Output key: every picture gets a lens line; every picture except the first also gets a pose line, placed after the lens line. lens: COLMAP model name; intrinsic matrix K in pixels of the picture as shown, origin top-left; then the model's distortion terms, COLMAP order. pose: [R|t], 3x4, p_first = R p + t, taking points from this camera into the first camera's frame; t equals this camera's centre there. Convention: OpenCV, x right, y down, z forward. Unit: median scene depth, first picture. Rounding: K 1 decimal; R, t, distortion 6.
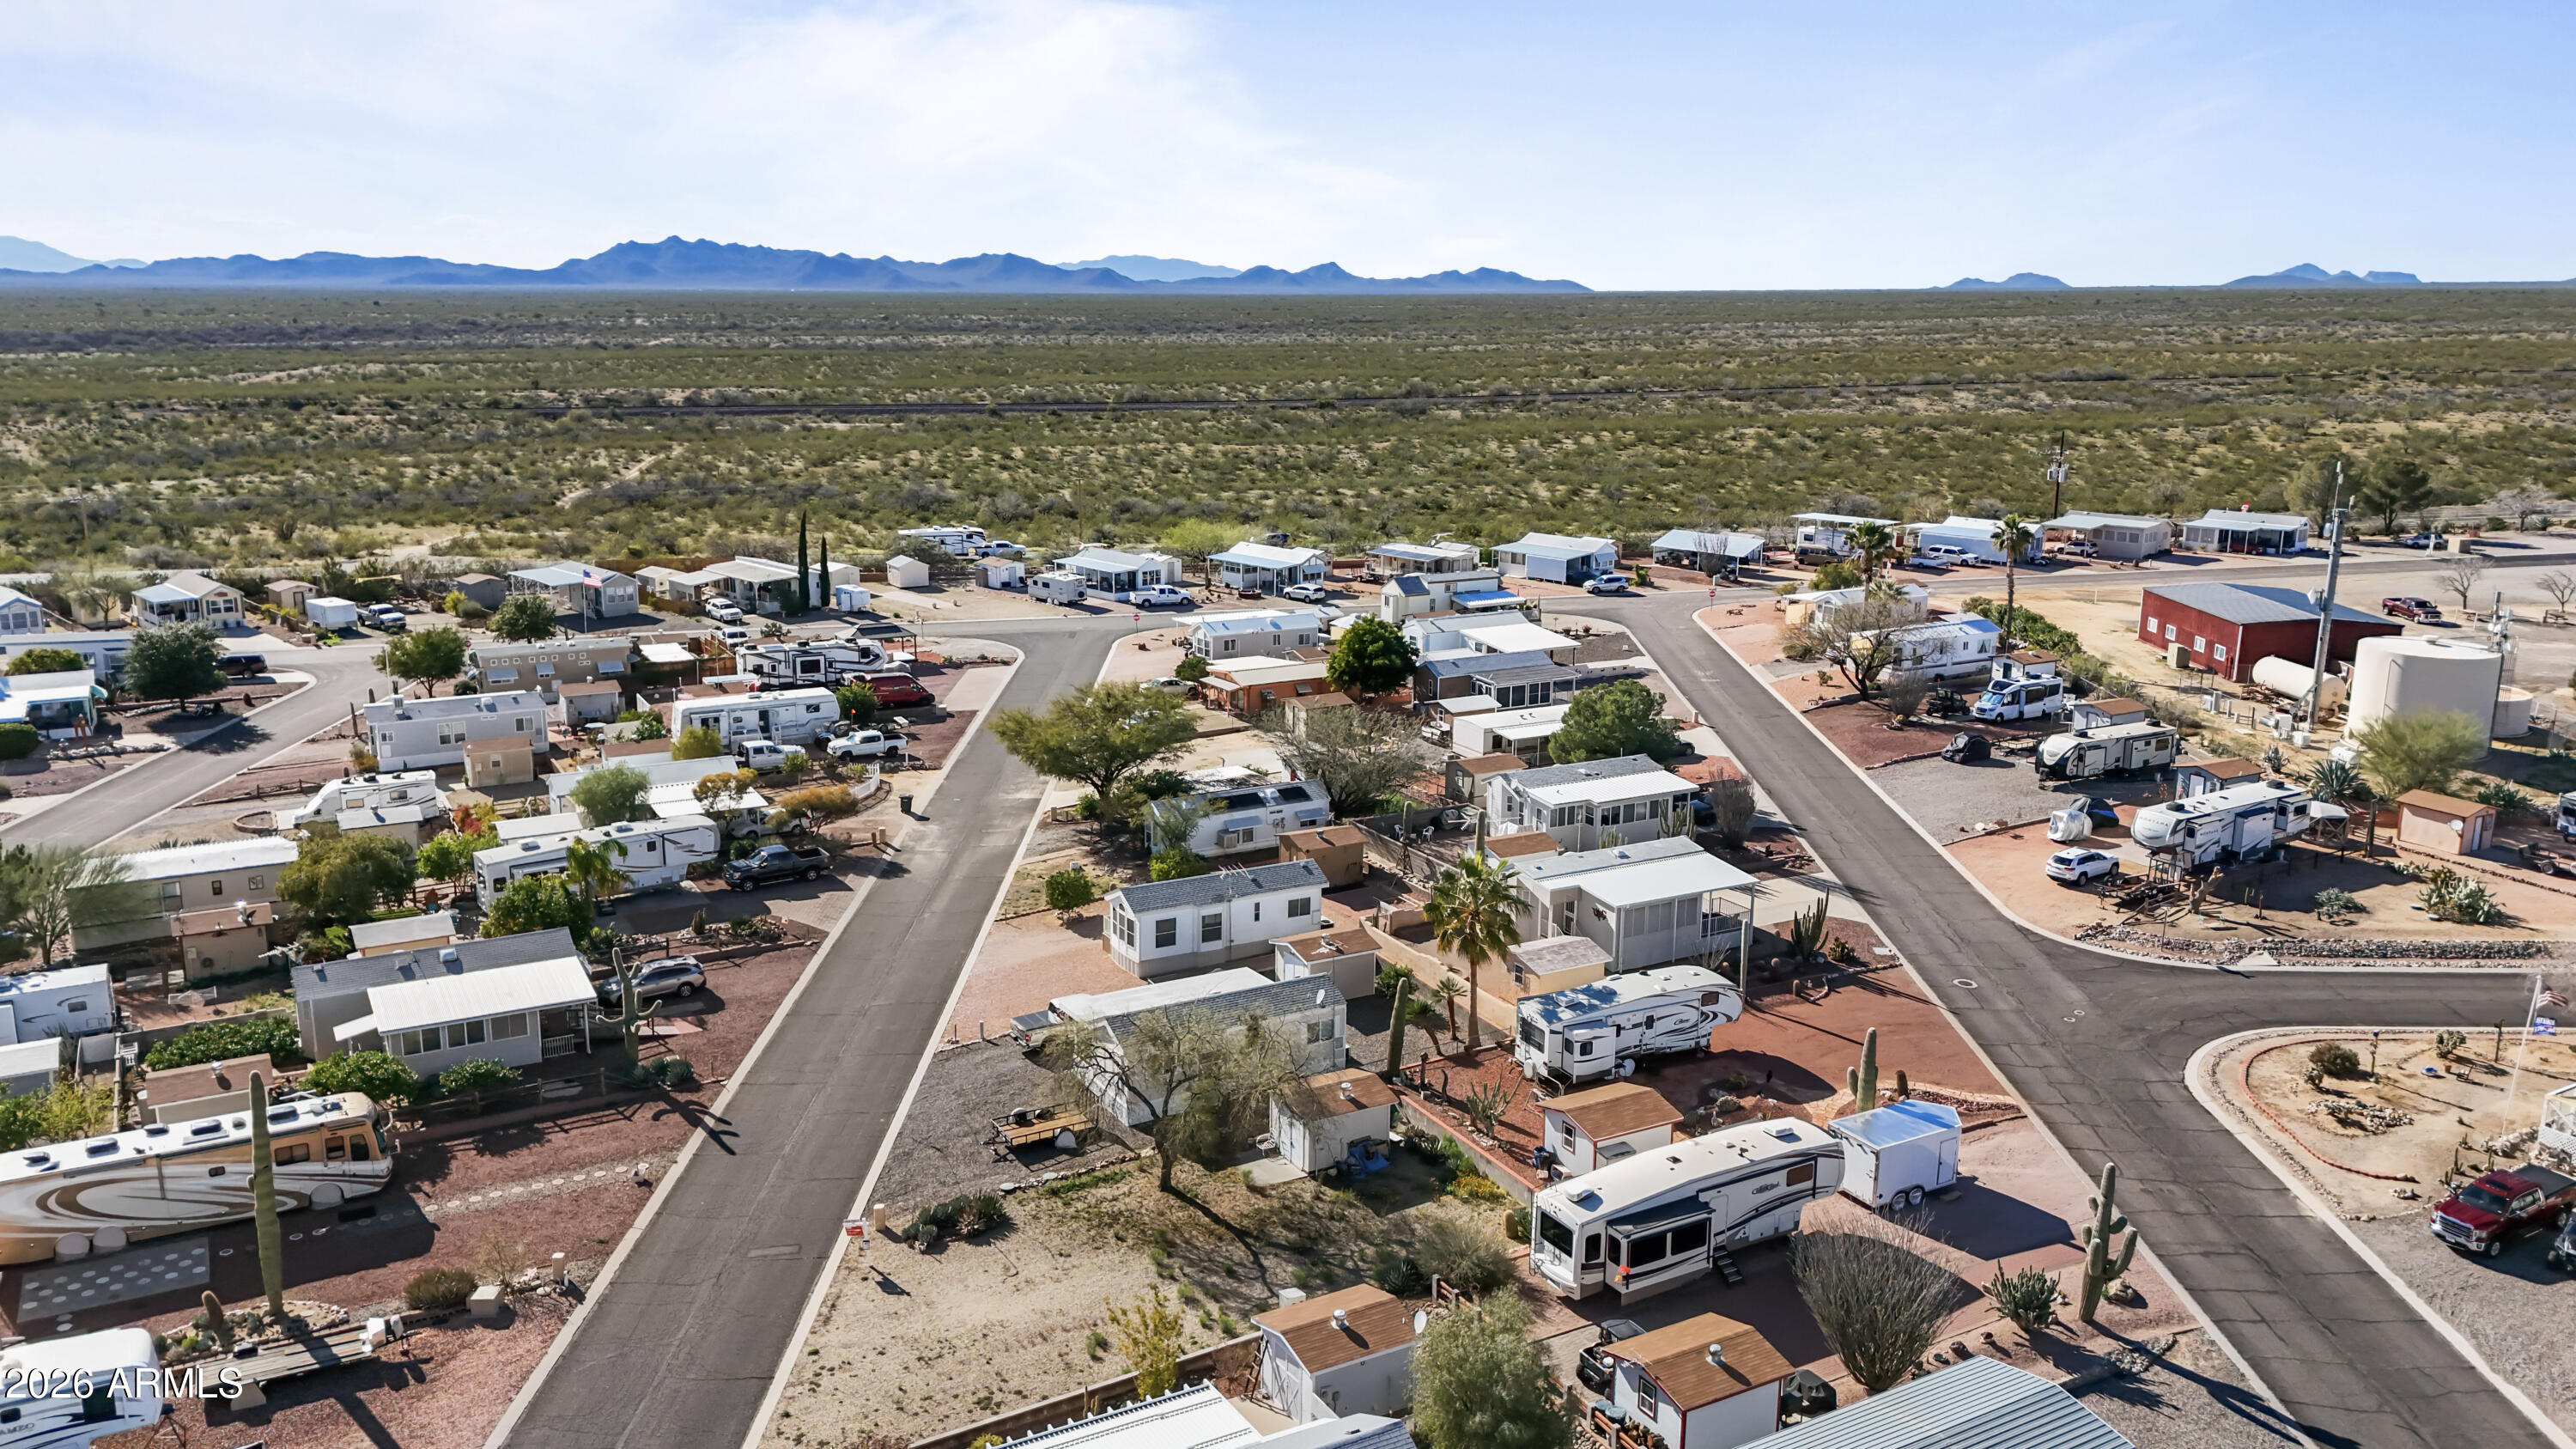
lens RADIAL K [[1869.9, 0, 1281.8], [0, 1869.9, 733.1], [0, 0, 1]] dist [0.082754, -0.089651]
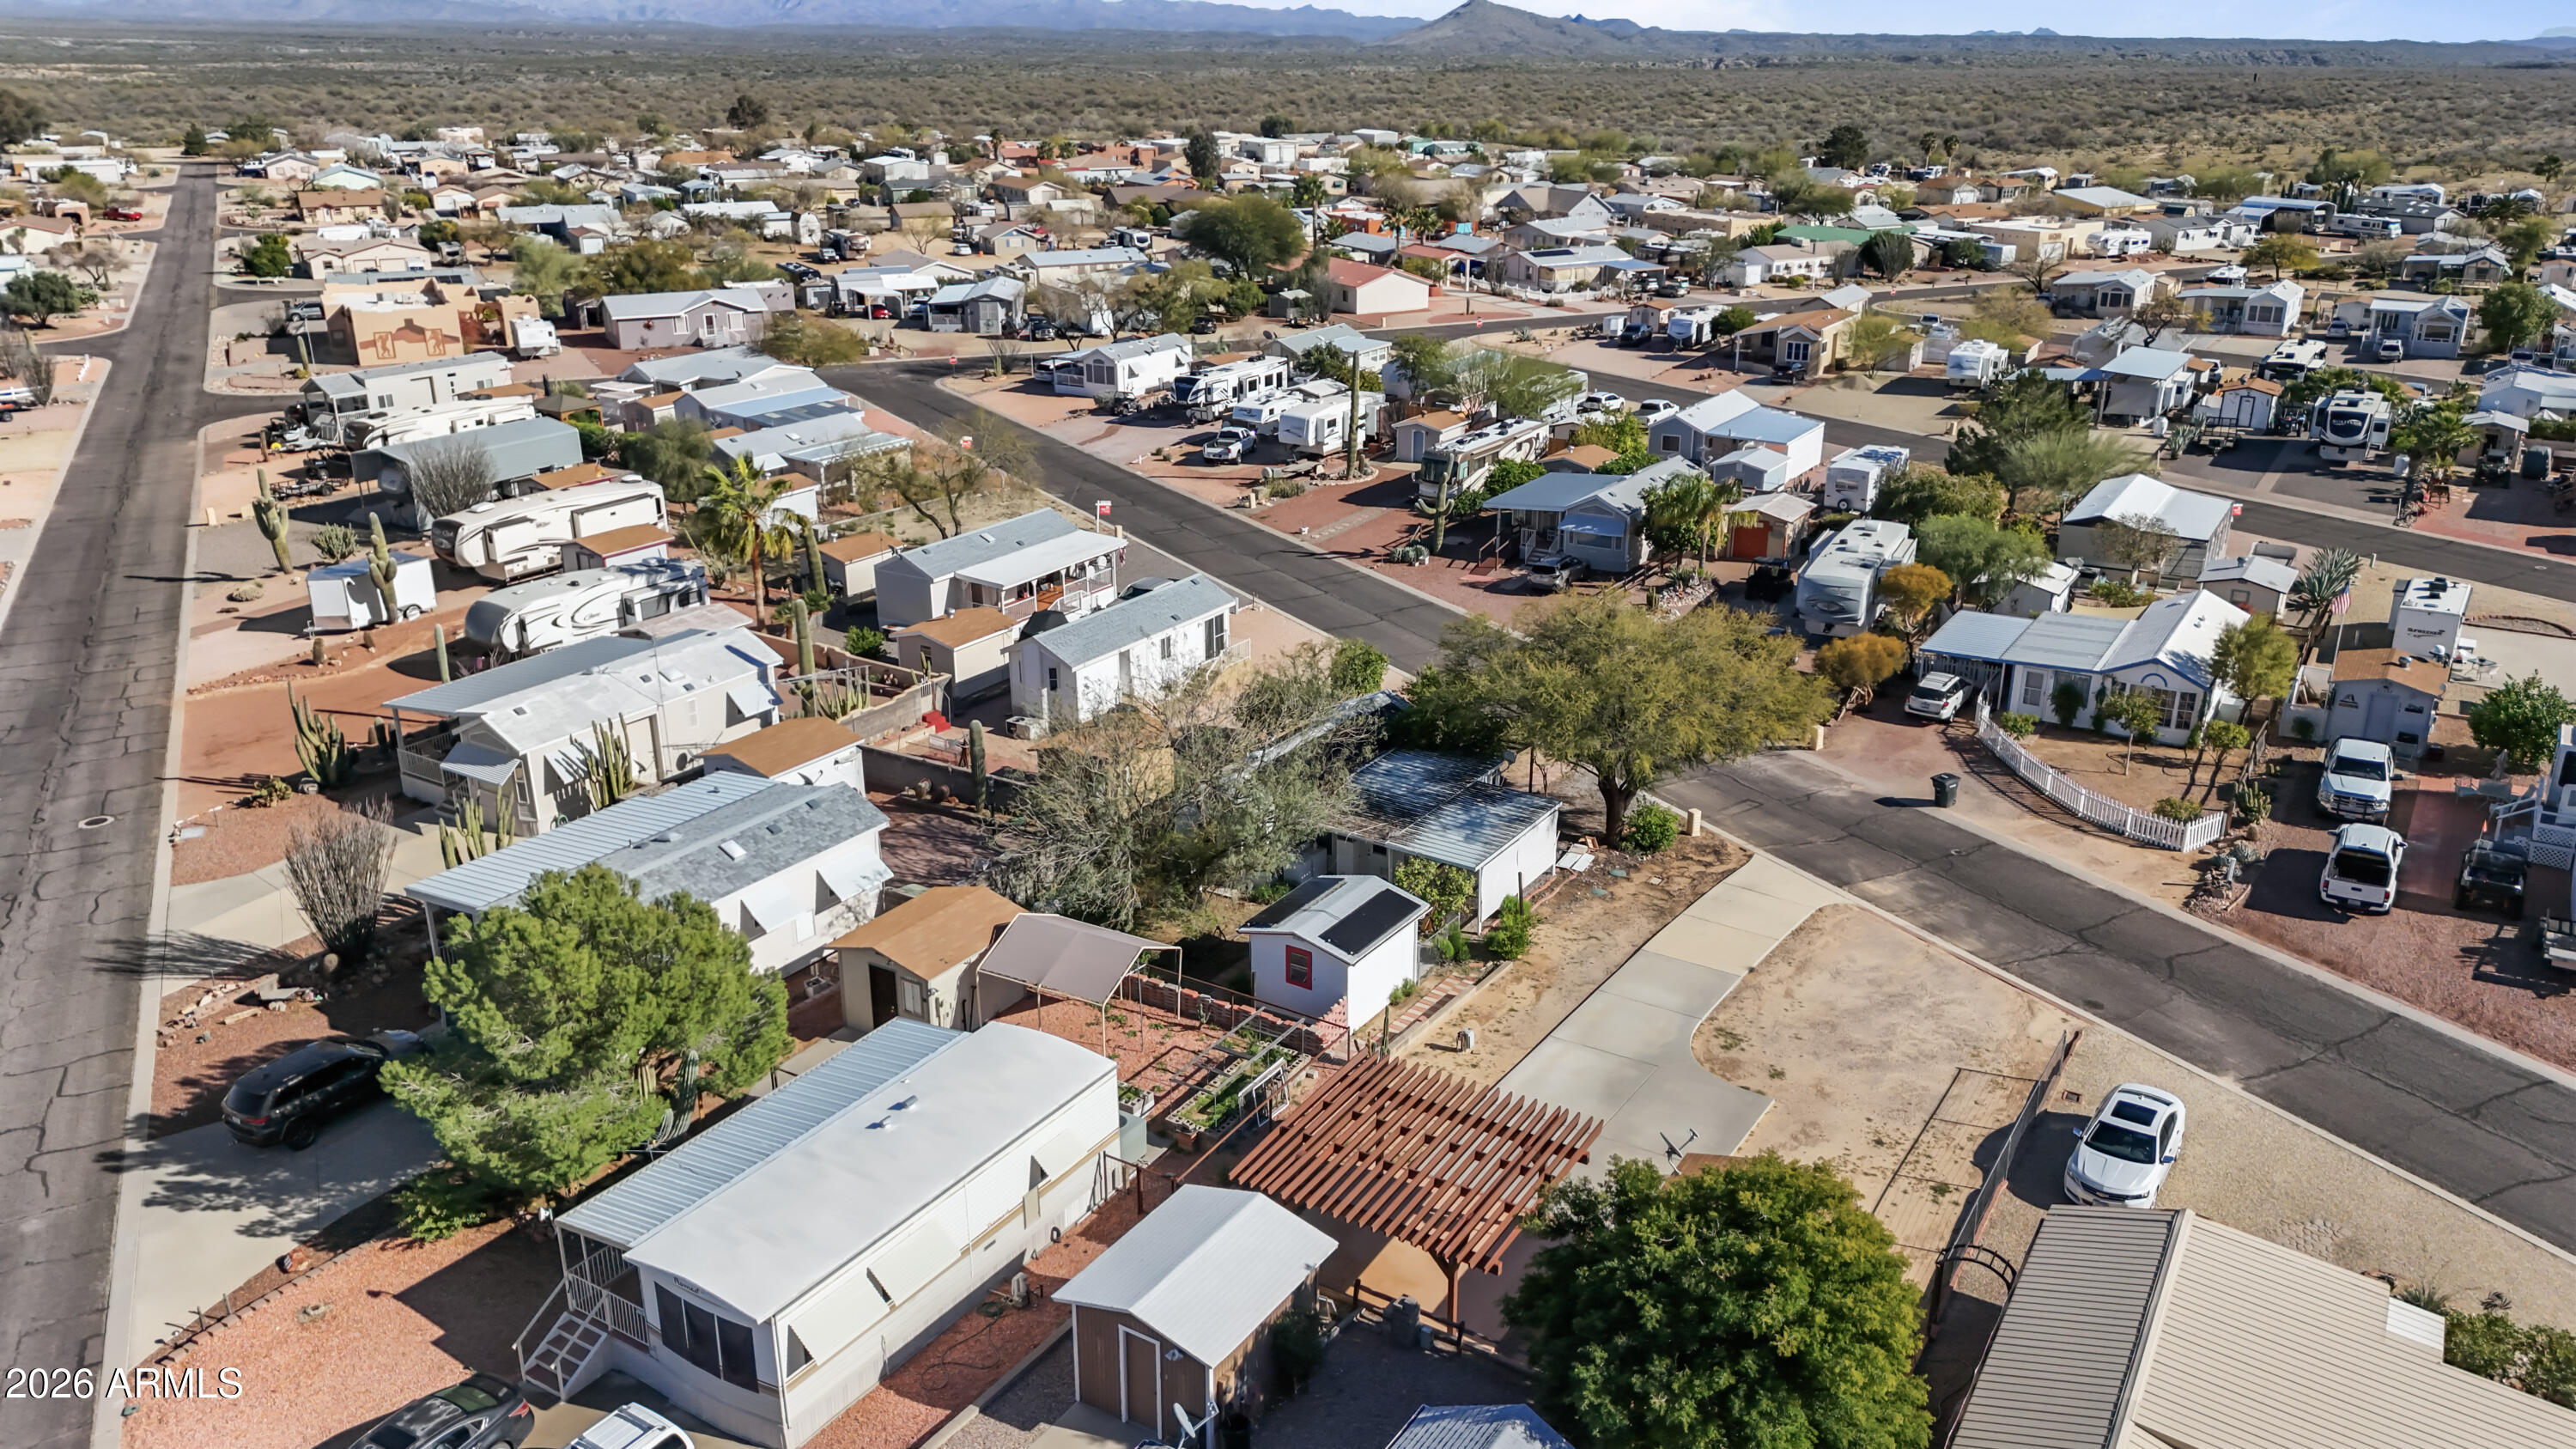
lens RADIAL K [[1869.9, 0, 1281.8], [0, 1869.9, 733.1], [0, 0, 1]] dist [0.082754, -0.089651]
pose [[-0.882244, 0.156023, -0.444188, 0.170276], [-0.112820, 0.845932, 0.521221, -0.193269], [0.457075, 0.509957, -0.728715, 1.029347]]
